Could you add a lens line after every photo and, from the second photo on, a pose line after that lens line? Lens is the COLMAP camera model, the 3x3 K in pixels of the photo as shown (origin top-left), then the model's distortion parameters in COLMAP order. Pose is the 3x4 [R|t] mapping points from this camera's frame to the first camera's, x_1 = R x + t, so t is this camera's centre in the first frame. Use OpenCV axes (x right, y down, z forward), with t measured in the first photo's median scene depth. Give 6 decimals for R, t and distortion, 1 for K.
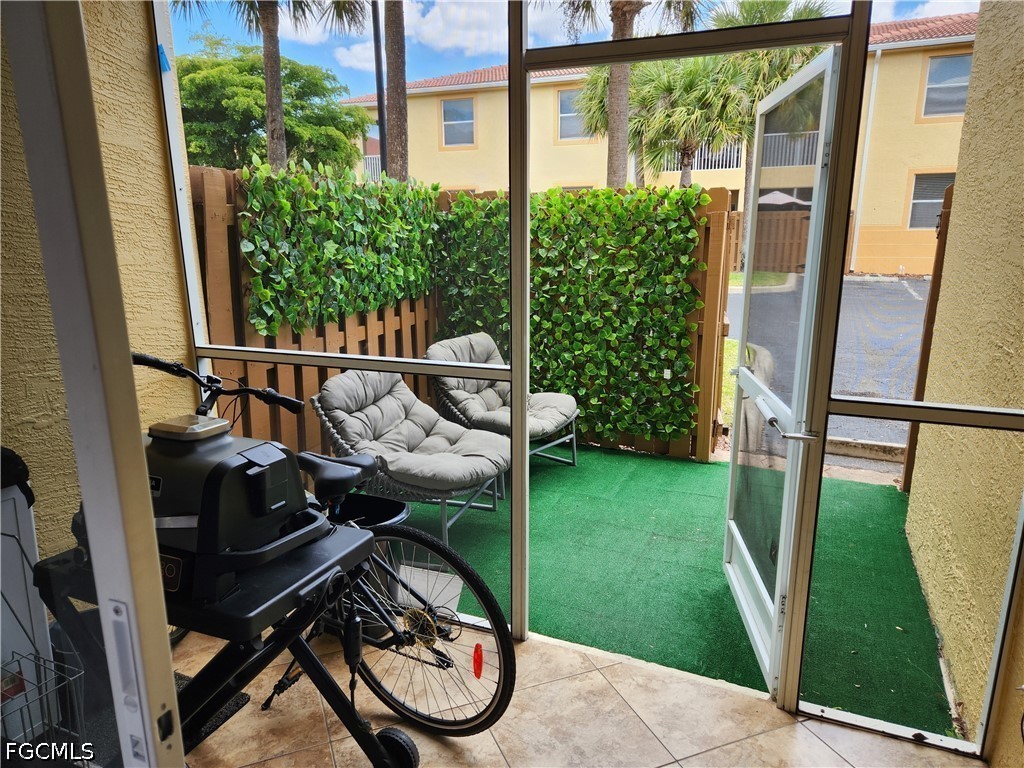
lens RADIAL K [[688.5, 0, 518.5], [0, 688.5, 387.4], [0, 0, 1]] dist [0.084318, -0.086387]
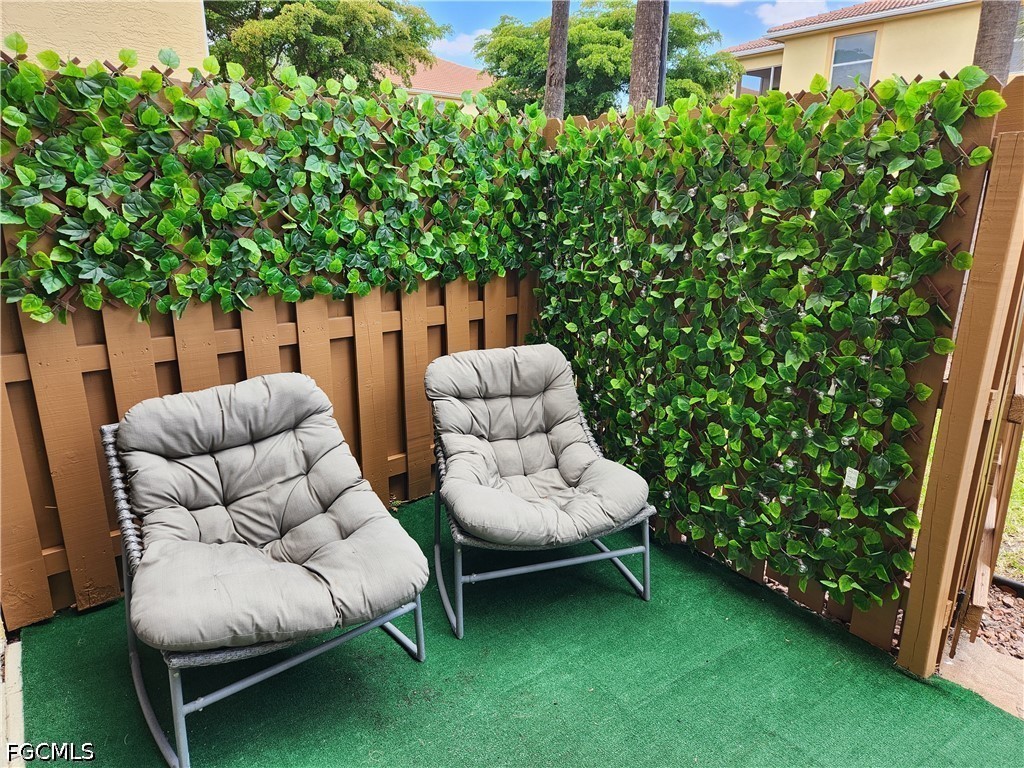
lens RADIAL K [[688.5, 0, 518.5], [0, 688.5, 387.4], [0, 0, 1]] dist [0.084318, -0.086387]
pose [[0.856015, 0.156207, -0.492786, 0.245804], [-0.134847, 0.987724, 0.078855, -0.088855], [0.499054, -0.001050, 0.866570, 0.456443]]
